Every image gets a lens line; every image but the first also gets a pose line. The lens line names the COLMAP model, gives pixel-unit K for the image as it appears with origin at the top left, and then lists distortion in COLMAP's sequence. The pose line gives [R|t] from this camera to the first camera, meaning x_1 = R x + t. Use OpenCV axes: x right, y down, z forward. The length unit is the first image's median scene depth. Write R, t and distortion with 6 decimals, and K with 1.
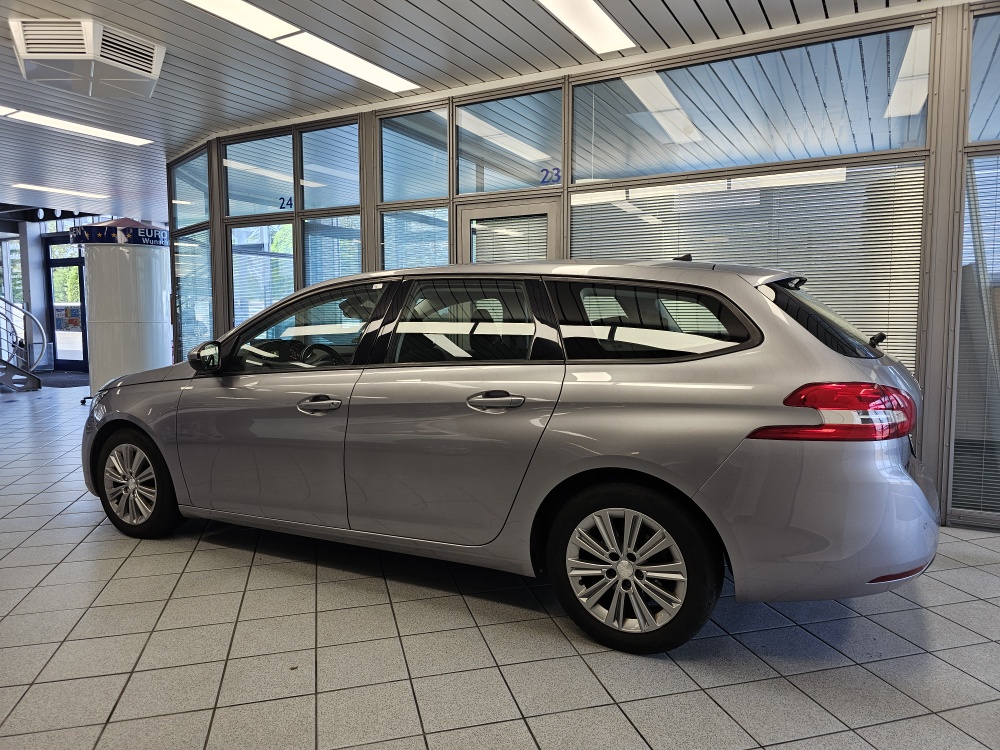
lens RADIAL K [[677.2, 0, 496.1], [0, 677.2, 367.1], [0, 0, 1]] dist [0.039121, -0.047317]
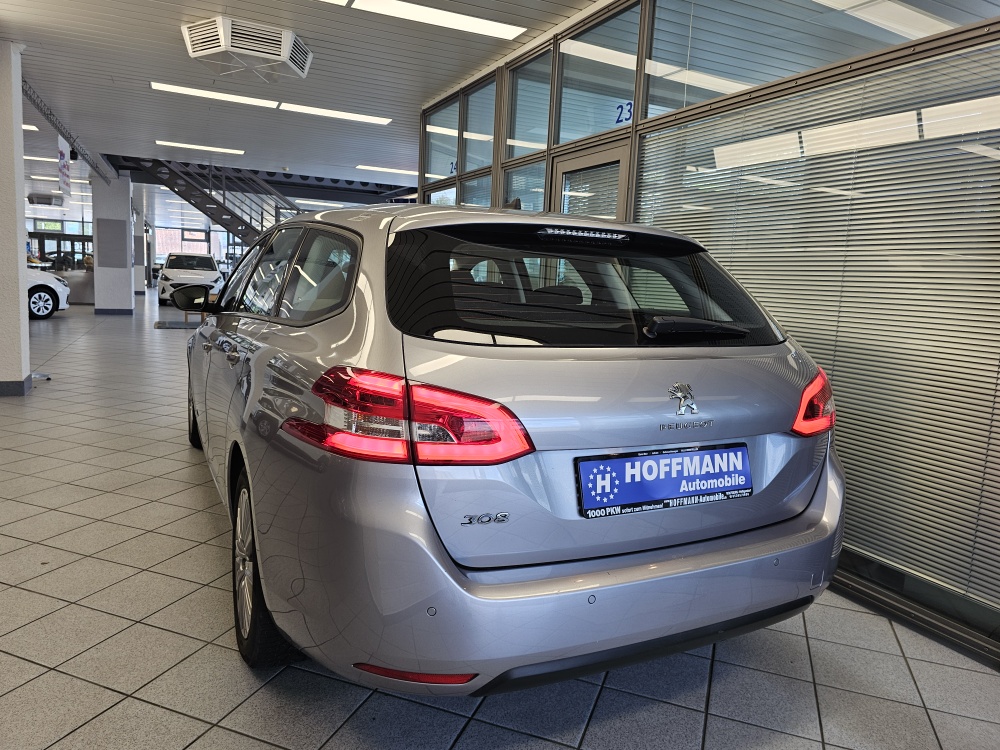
lens RADIAL K [[677.2, 0, 497.9], [0, 677.2, 364.3], [0, 0, 1]] dist [0.039121, -0.047317]
pose [[0.810904, 0.114262, -0.573915, 0.370021], [-0.096326, 0.993437, 0.061684, -0.013890], [0.577197, 0.005263, 0.816588, 0.197226]]
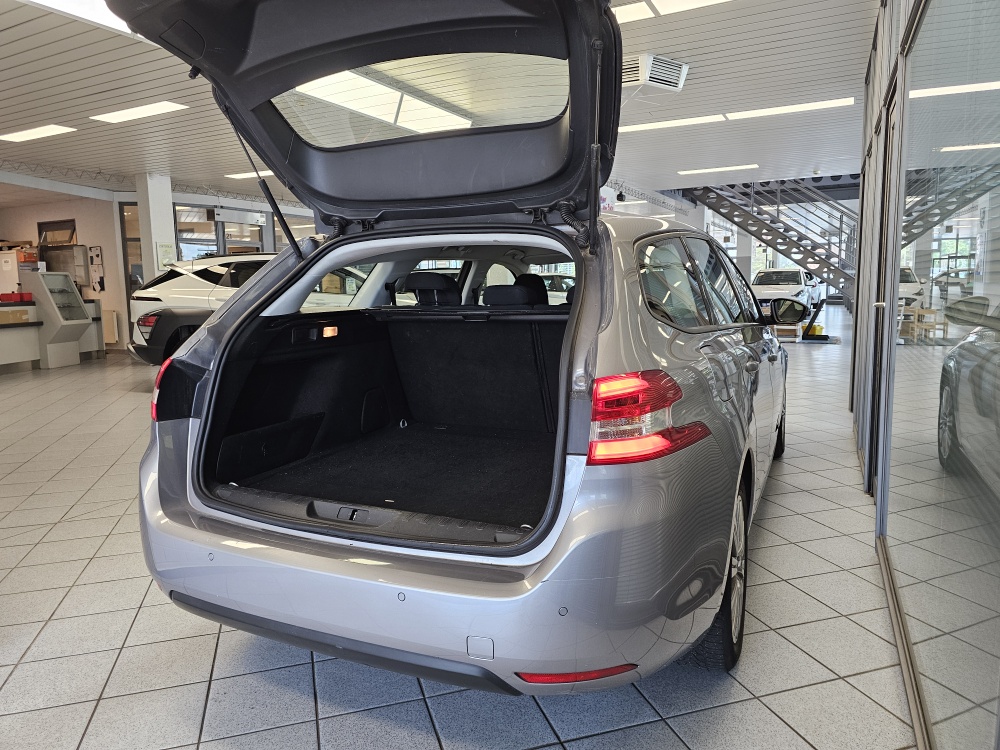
lens RADIAL K [[677.2, 0, 507.2], [0, 677.2, 376.5], [0, 0, 1]] dist [0.039121, -0.047317]
pose [[0.035071, 0.137045, -0.989944, 0.554952], [-0.061971, 0.988945, 0.134712, -0.042142], [0.997462, 0.056624, 0.043176, 0.544005]]
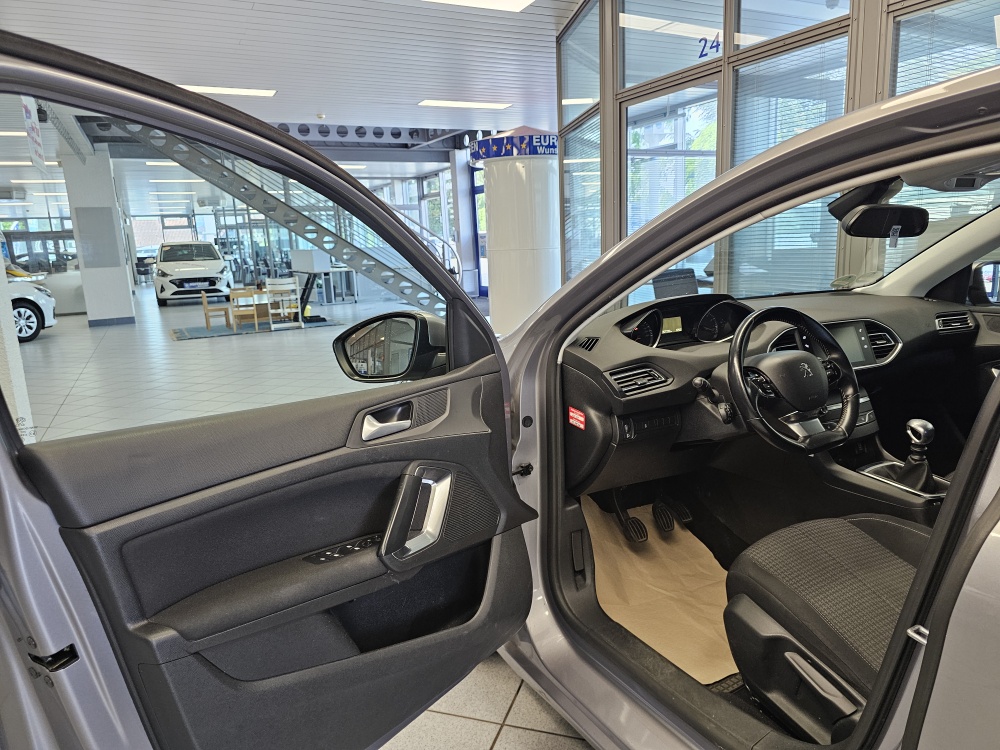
lens RADIAL K [[677.2, 0, 497.5], [0, 677.2, 381.5], [0, 0, 1]] dist [0.039121, -0.047317]
pose [[0.831212, 0.081231, -0.549989, -0.106349], [-0.003553, 0.990024, 0.140852, -0.029515], [0.555944, -0.115124, 0.823209, 0.358063]]
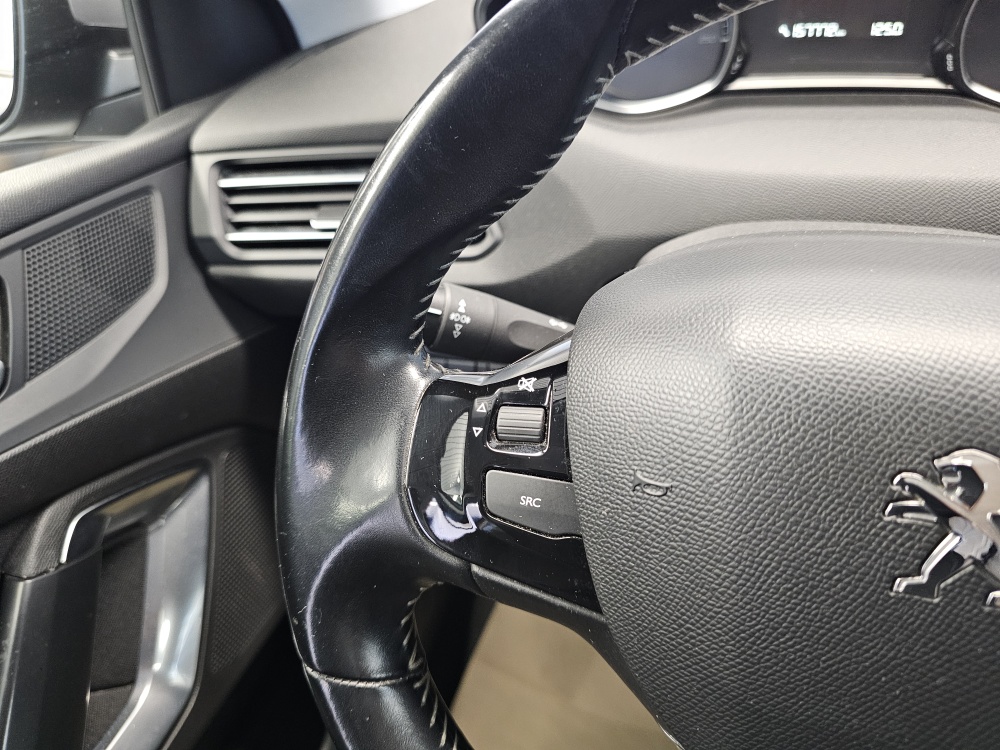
lens RADIAL K [[677.2, 0, 505.3], [0, 677.2, 383.4], [0, 0, 1]] dist [0.039121, -0.047317]
pose [[0.167405, 0.526943, -0.833250, -0.135275], [-0.017476, 0.846631, 0.531894, -0.015700], [0.985733, -0.074480, 0.150940, 0.604418]]
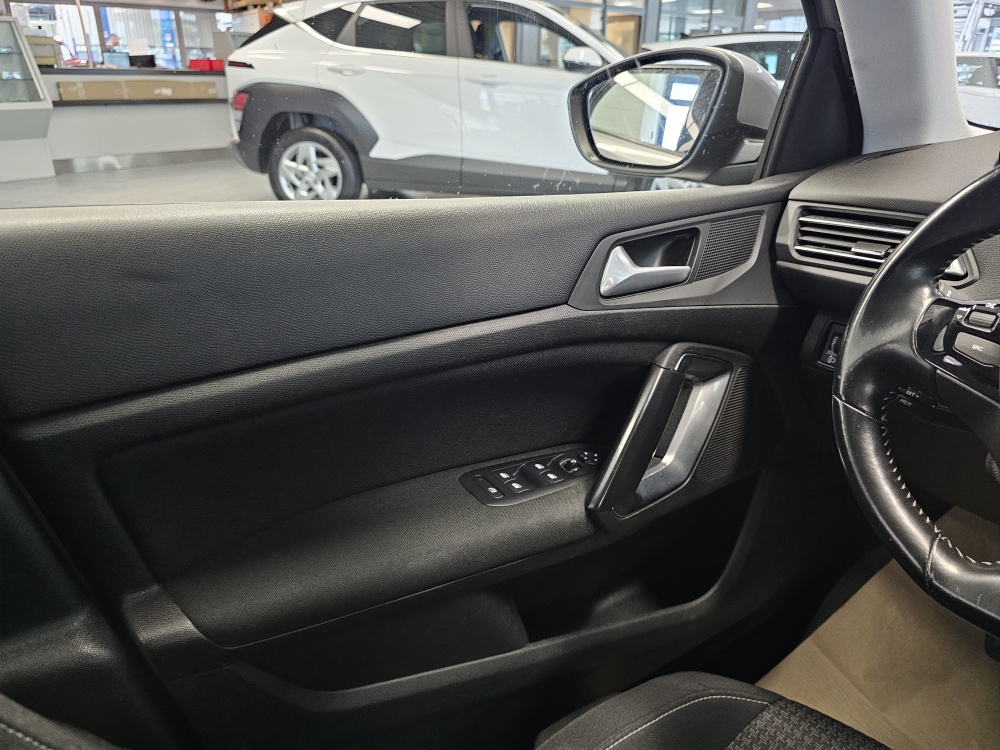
lens RADIAL K [[677.2, 0, 492.6], [0, 677.2, 367.5], [0, 0, 1]] dist [0.039121, -0.047317]
pose [[-0.449968, 0.350564, -0.821361, -0.074872], [-0.078984, 0.900504, 0.427614, -0.019215], [0.889545, 0.257287, -0.377509, 0.591951]]
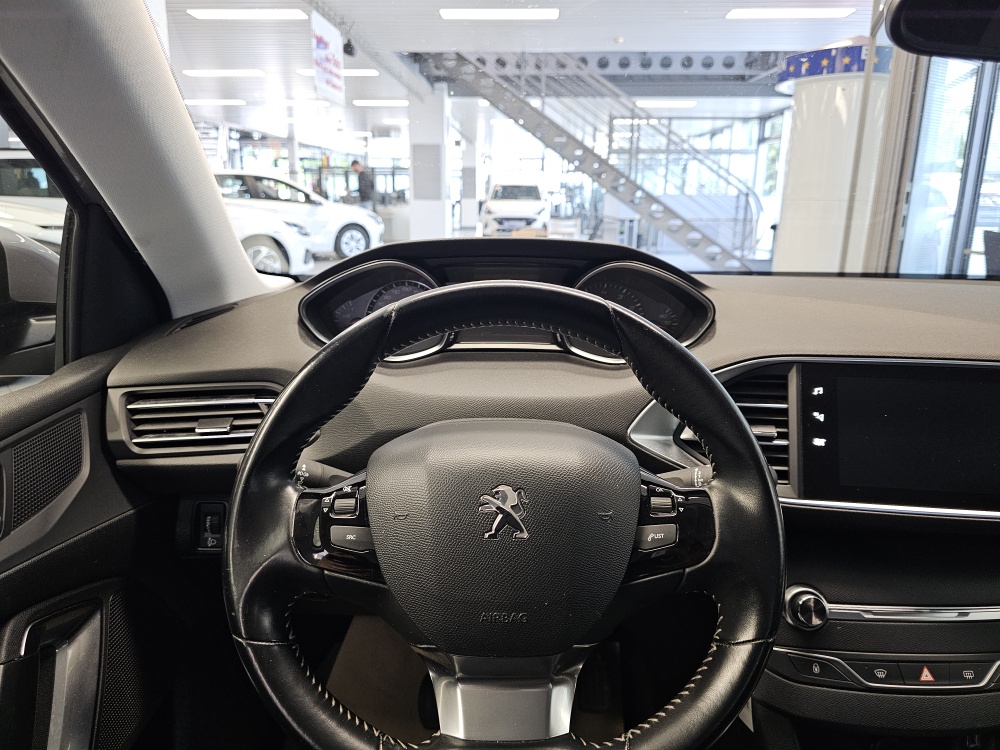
lens RADIAL K [[677.2, 0, 497.4], [0, 677.2, 366.8], [0, 0, 1]] dist [0.039121, -0.047317]
pose [[0.445025, 0.223098, -0.867283, -0.092518], [-0.081161, 0.974533, 0.209041, -0.028349], [0.891833, -0.022639, 0.451799, 0.591413]]
